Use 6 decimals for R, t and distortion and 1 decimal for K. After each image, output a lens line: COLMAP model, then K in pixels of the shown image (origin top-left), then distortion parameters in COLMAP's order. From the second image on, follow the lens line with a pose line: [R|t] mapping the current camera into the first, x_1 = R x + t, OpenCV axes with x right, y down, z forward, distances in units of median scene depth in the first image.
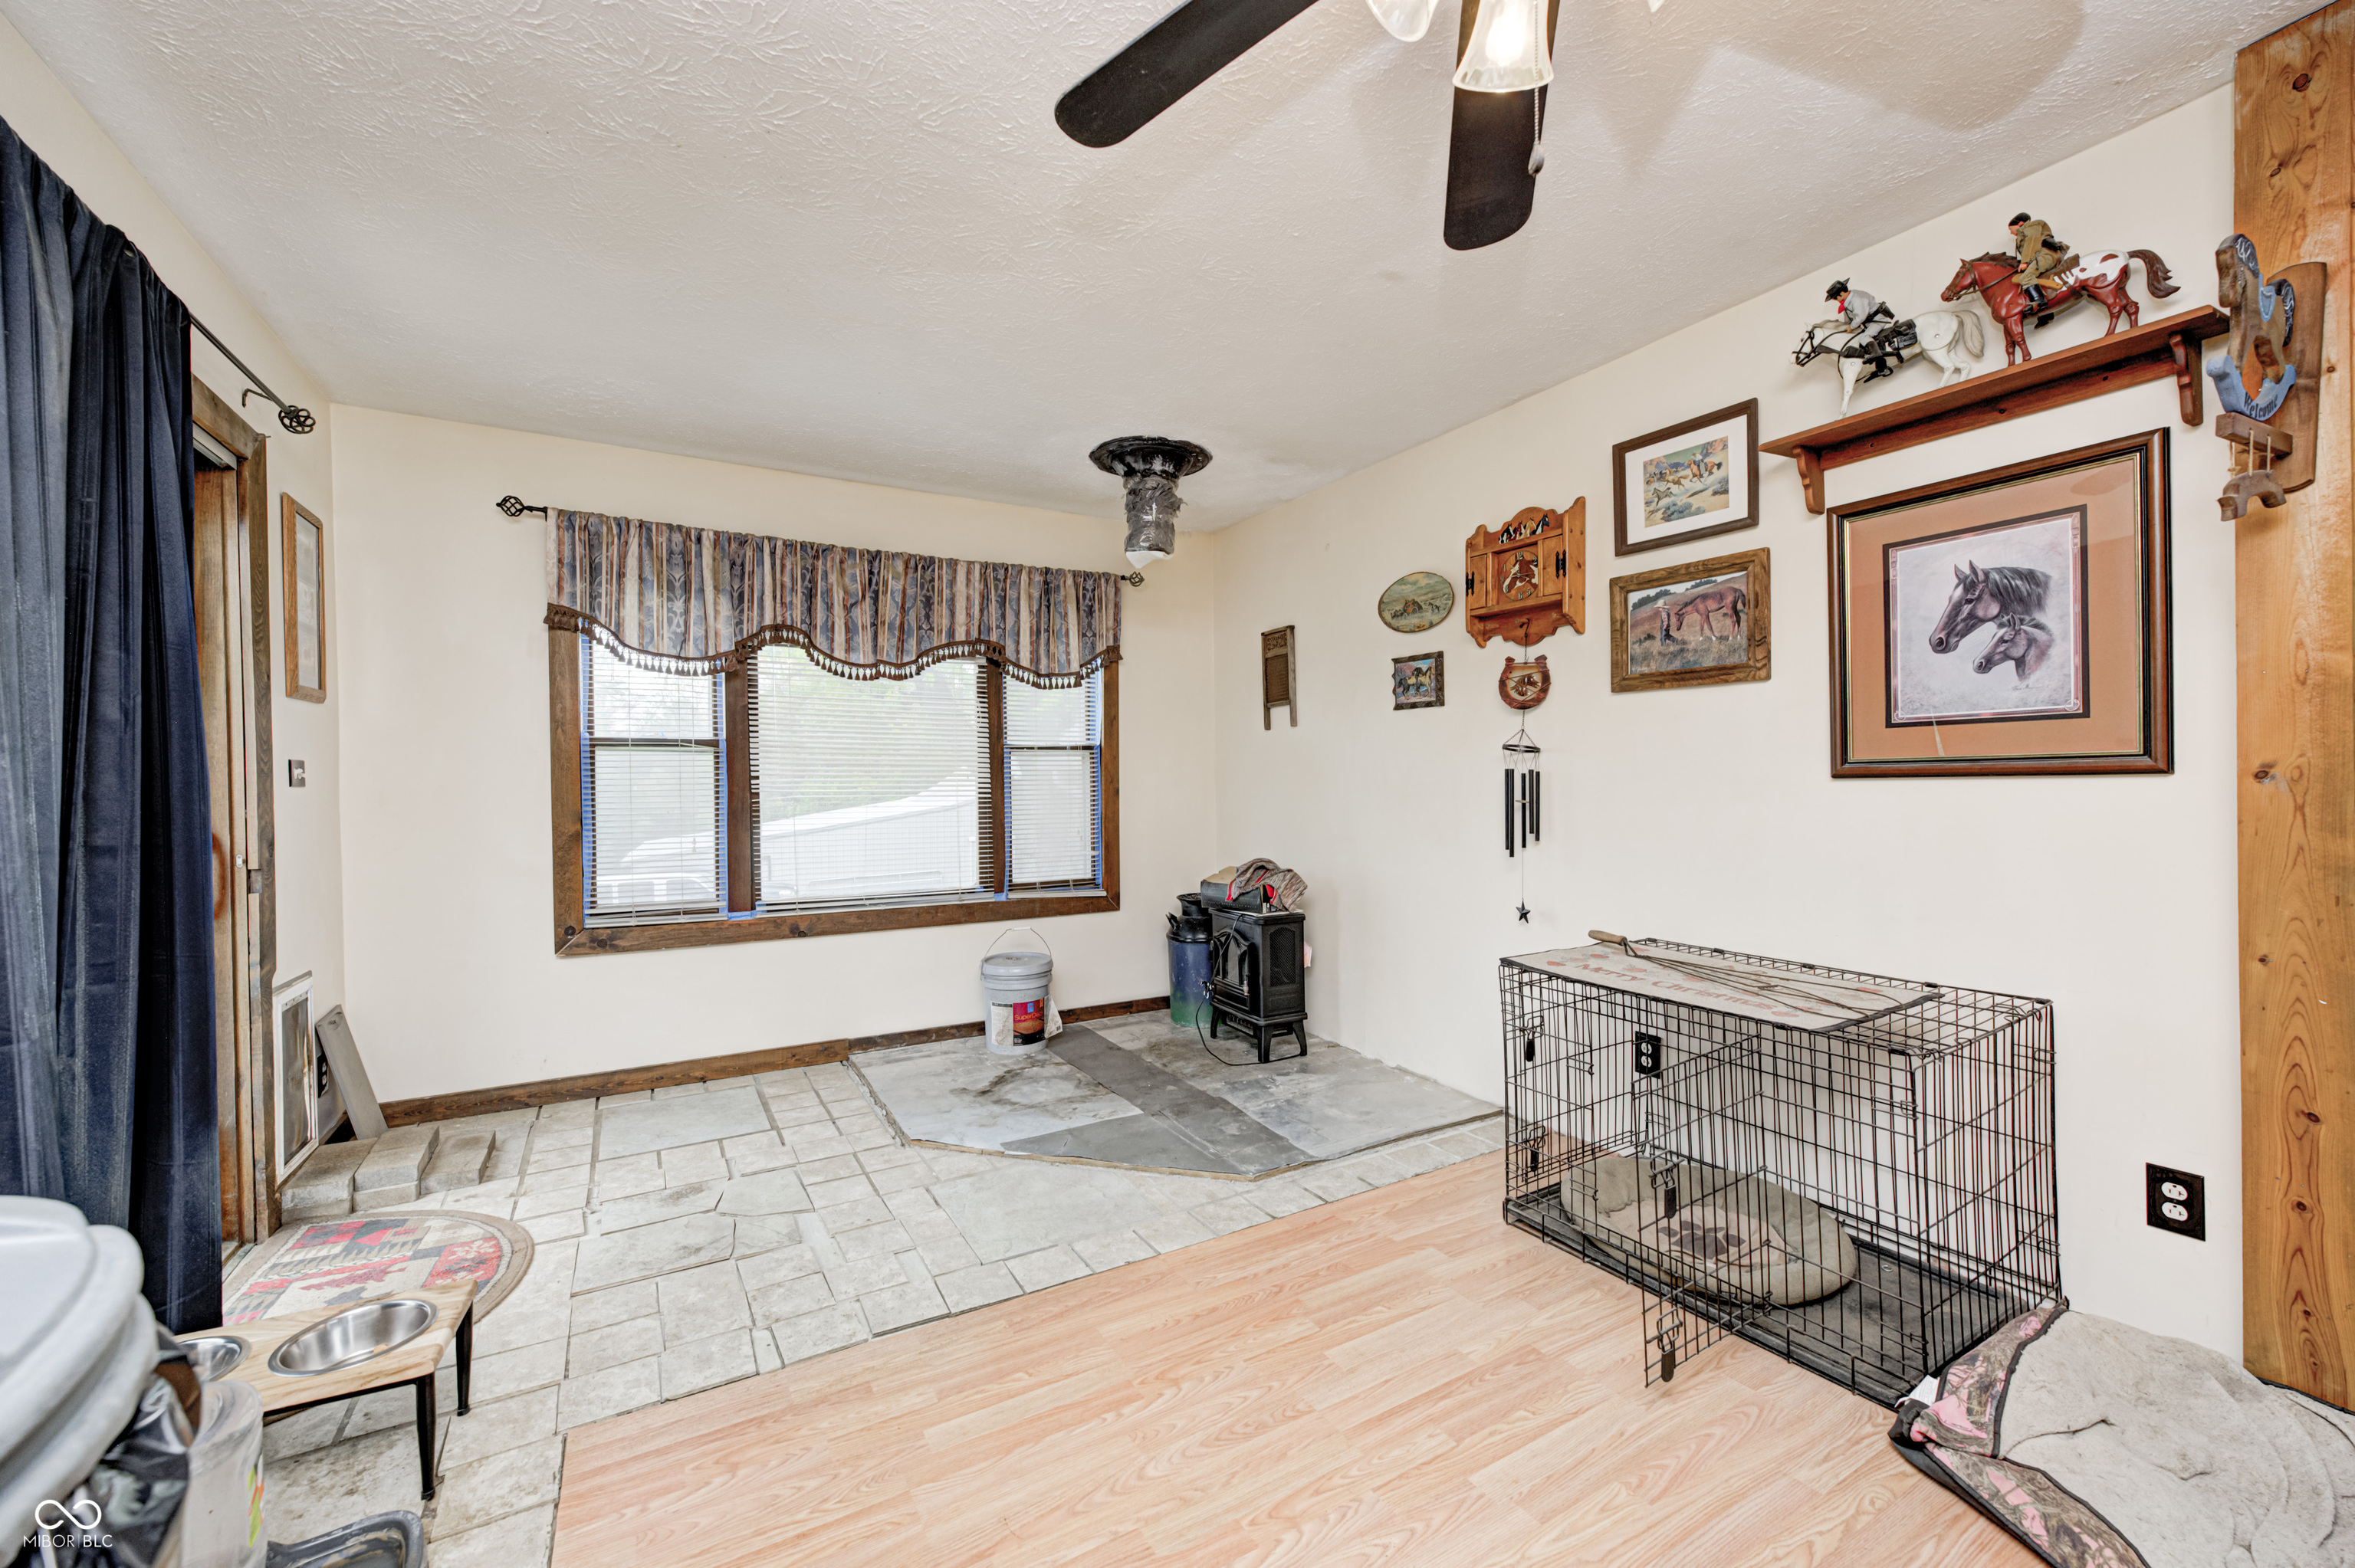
lens RADIAL K [[922.8, 0, 1177.2], [0, 922.8, 790.2], [0, 0, 1]] dist [-0.003310, 0.001806]
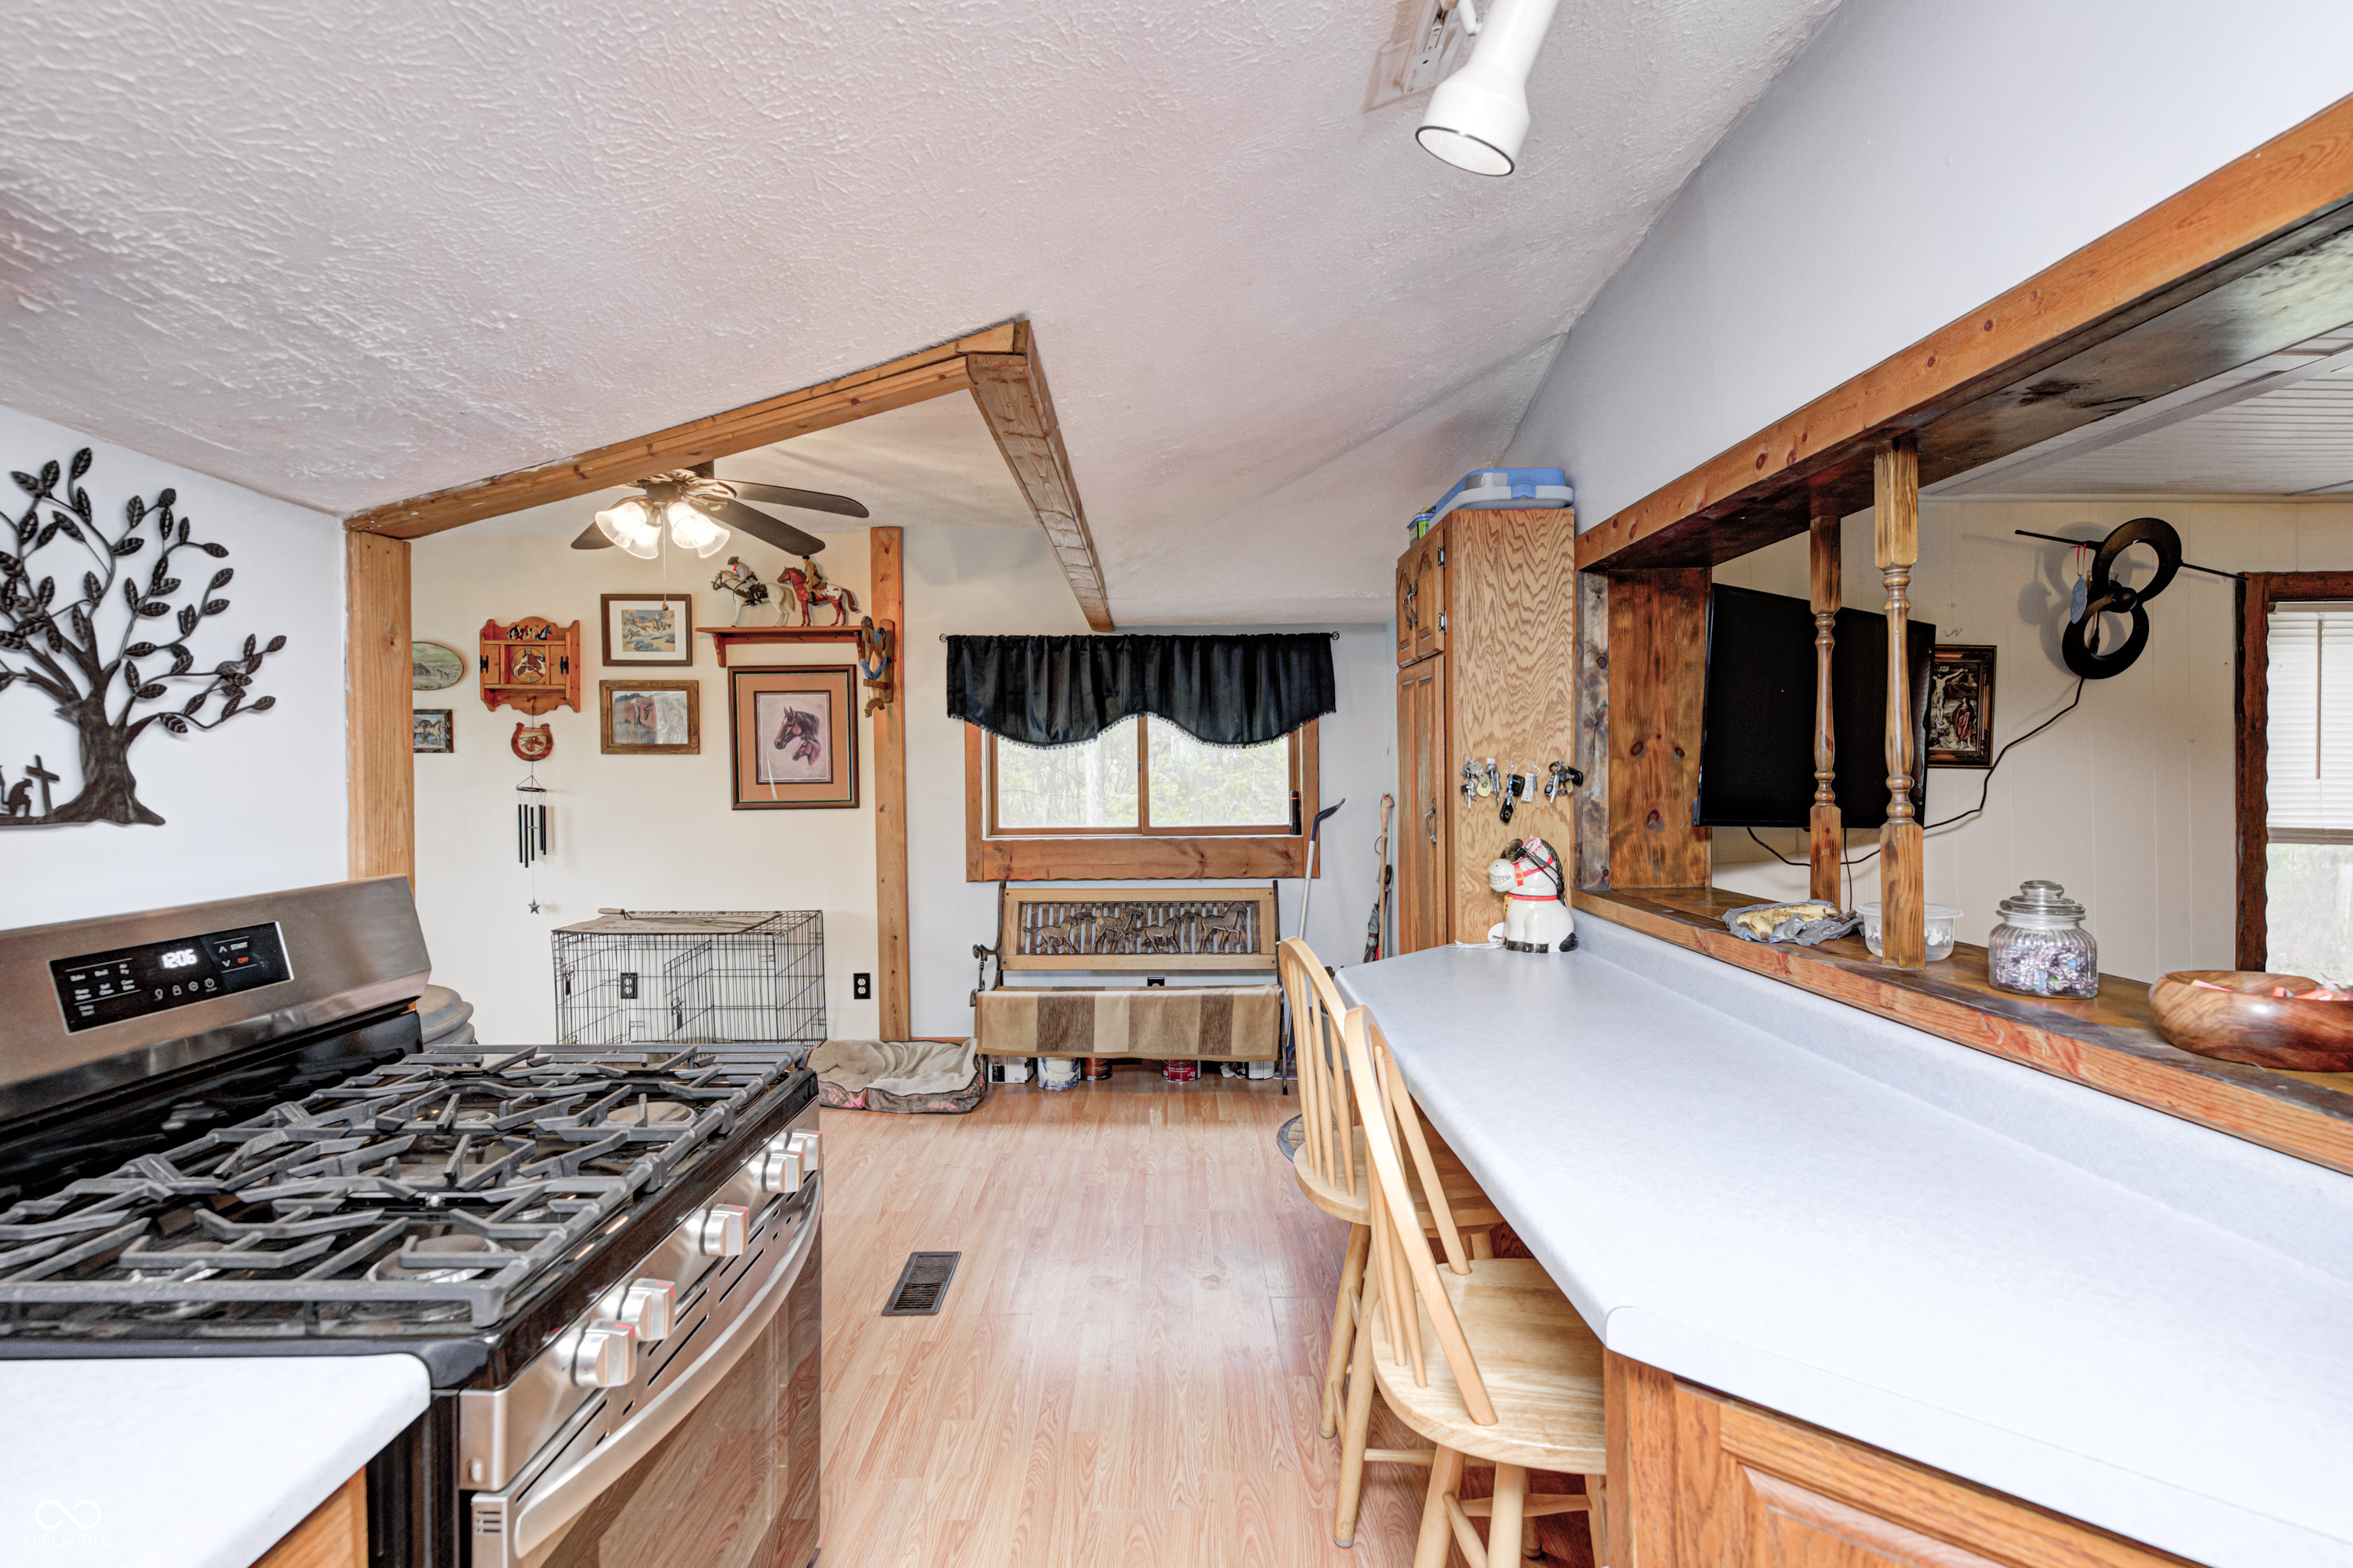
lens RADIAL K [[1097.5, 0, 1174.1], [0, 1097.5, 787.8], [0, 0, 1]] dist [0.002775, 0.000717]
pose [[0.499029, -0.010880, 0.866517, -0.601720], [0.011026, 0.999920, 0.006204, -0.048969], [-0.866515, 0.006458, 0.499109, -0.693528]]
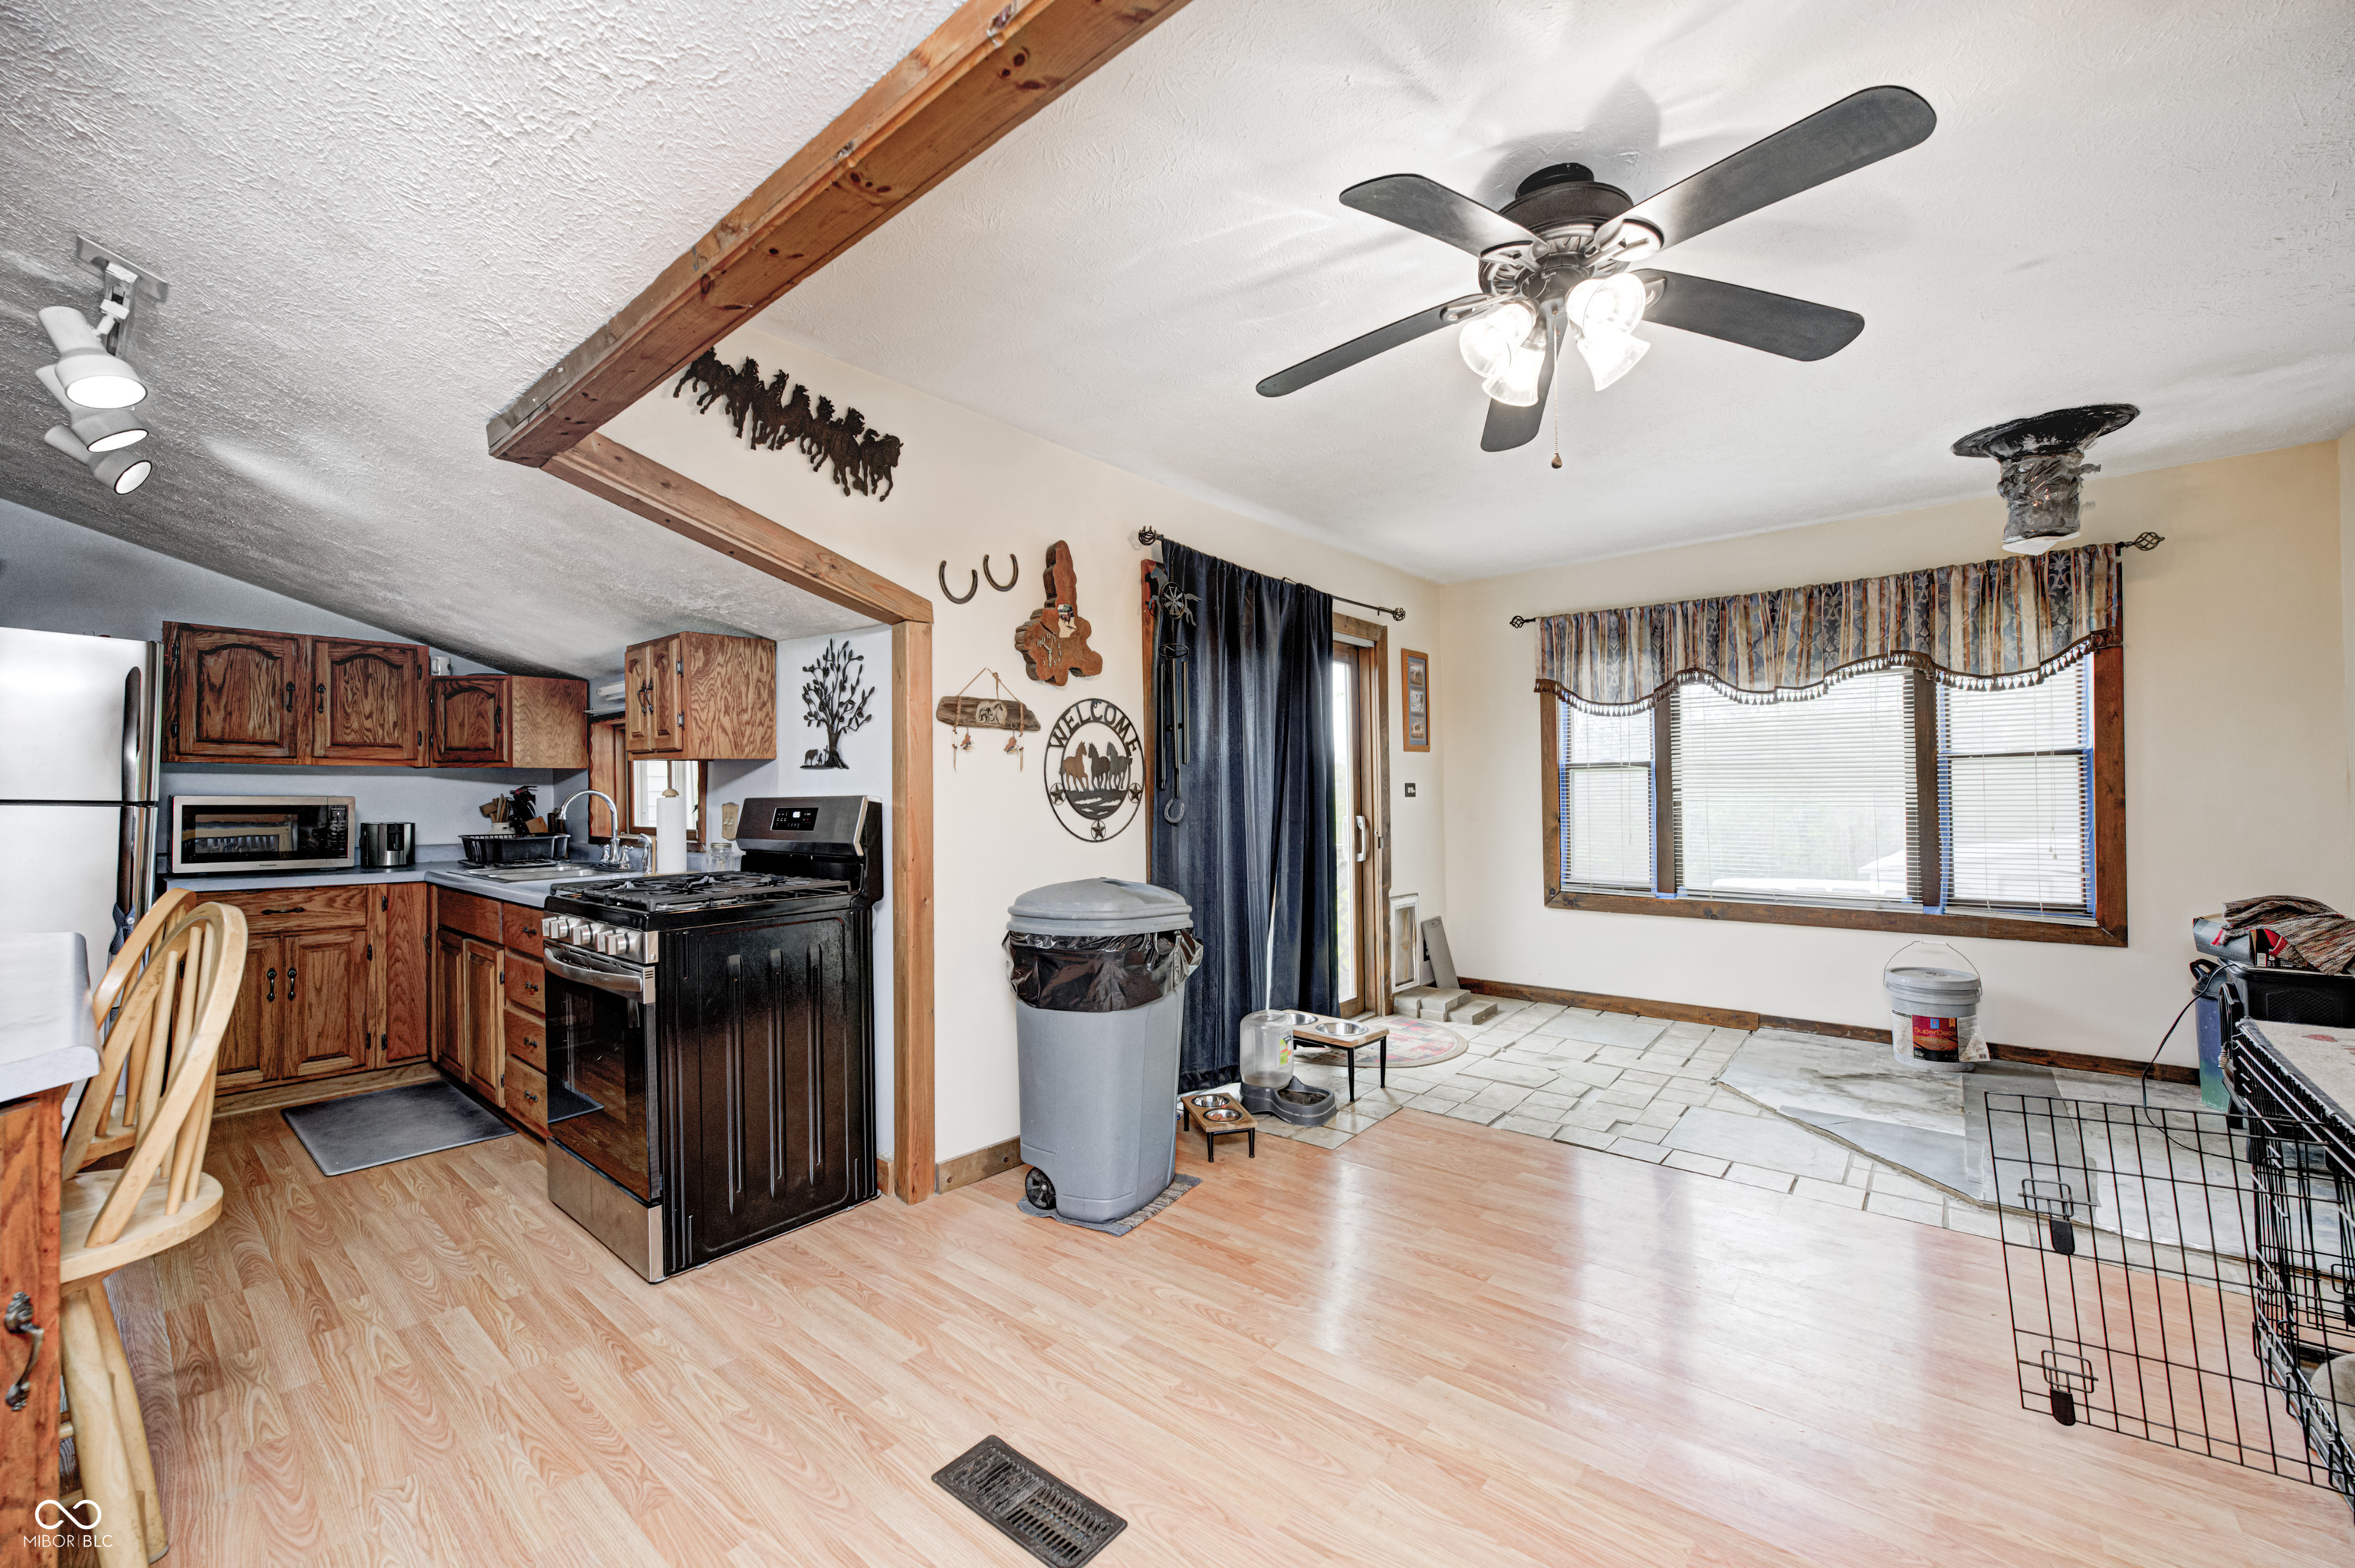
lens RADIAL K [[922.8, 0, 1178.3], [0, 922.8, 788.5], [0, 0, 1]] dist [-0.003310, 0.001806]
pose [[0.341974, -0.004240, -0.939700, 0.643904], [-0.001422, 0.999986, -0.005029, -0.009759], [0.939708, 0.003056, 0.341963, -0.114899]]
